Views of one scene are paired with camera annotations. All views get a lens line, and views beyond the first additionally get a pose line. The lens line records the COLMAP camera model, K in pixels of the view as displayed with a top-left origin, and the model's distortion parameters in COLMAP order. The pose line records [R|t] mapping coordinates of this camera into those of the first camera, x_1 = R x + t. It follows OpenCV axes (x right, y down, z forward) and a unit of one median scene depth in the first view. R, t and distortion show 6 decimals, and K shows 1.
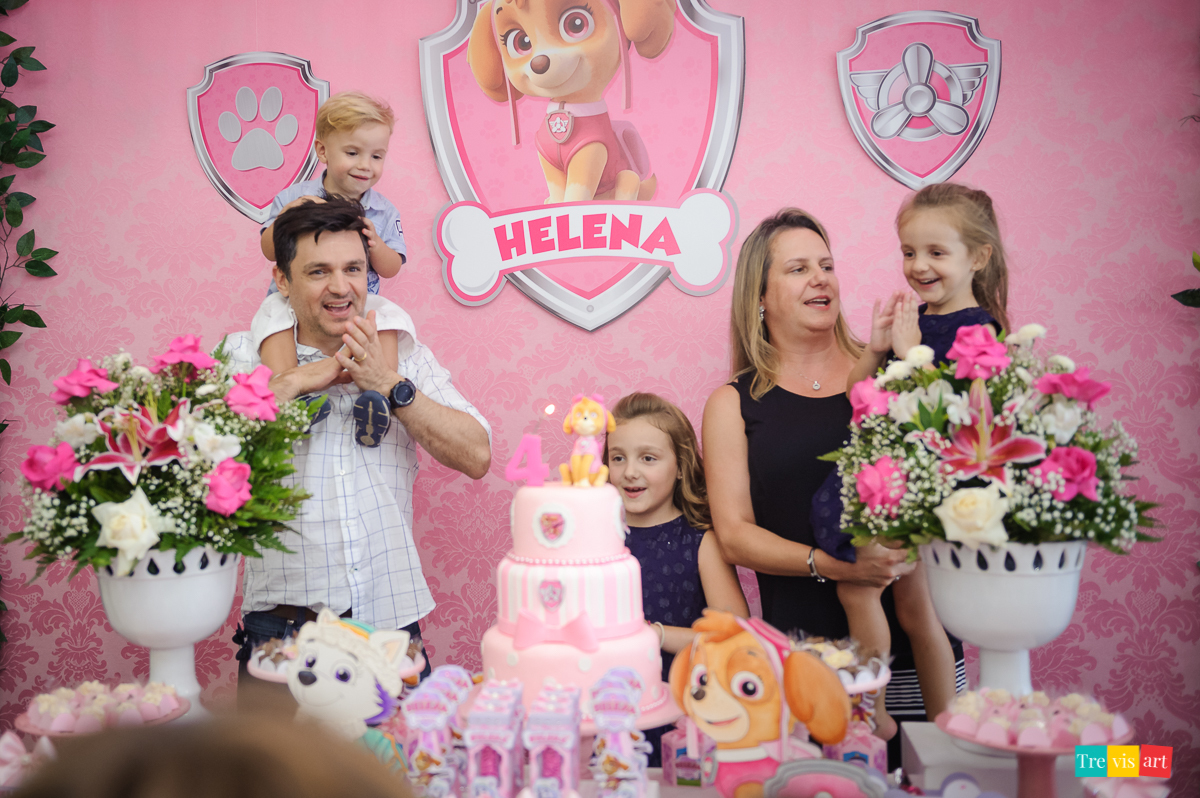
lens RADIAL K [[1565.1, 0, 477.5], [0, 1565.1, 328.3], [0, 0, 1]] dist [0.060782, 0.000000]
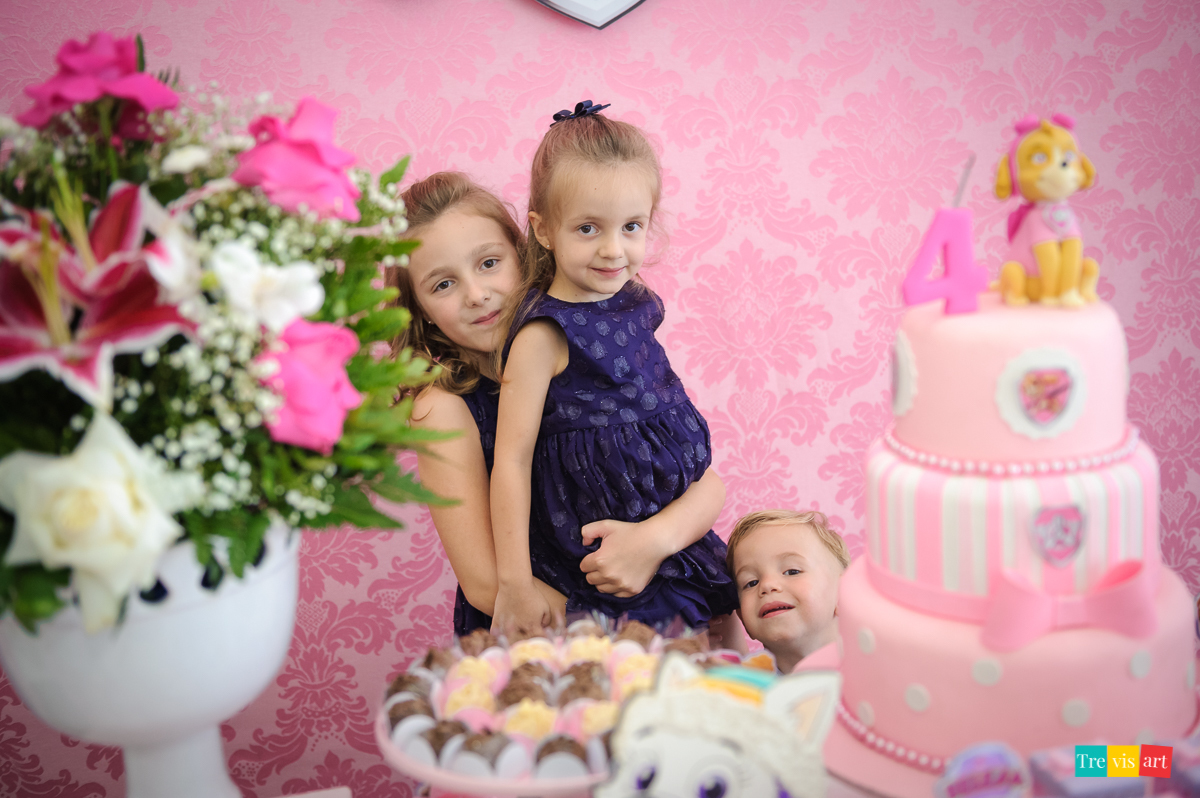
lens RADIAL K [[1494.4, 0, 598.6], [0, 1494.4, 397.2], [0, 0, 1]] dist [0.077959, 0.000000]
pose [[0.935001, -0.121843, 0.333057, -0.222112], [0.046507, 0.973145, 0.225448, 0.015161], [-0.351582, -0.195305, 0.915558, 0.589821]]
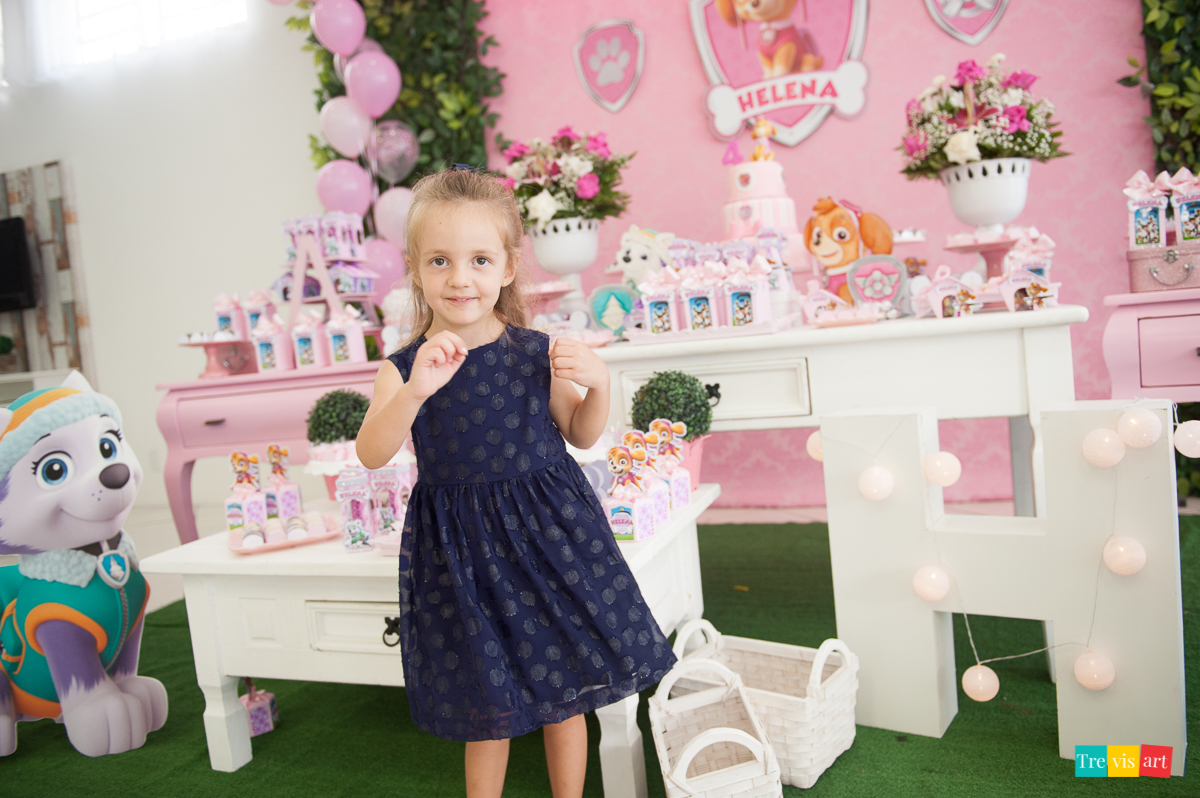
lens RADIAL K [[931.4, 0, 608.6], [0, 931.4, 389.7], [0, 0, 1]] dist [-0.034587, -0.004884]
pose [[0.977651, -0.055559, -0.202762, 0.096790], [0.072987, 0.994159, 0.079510, 0.267914], [0.197160, -0.092532, 0.975995, -0.193438]]
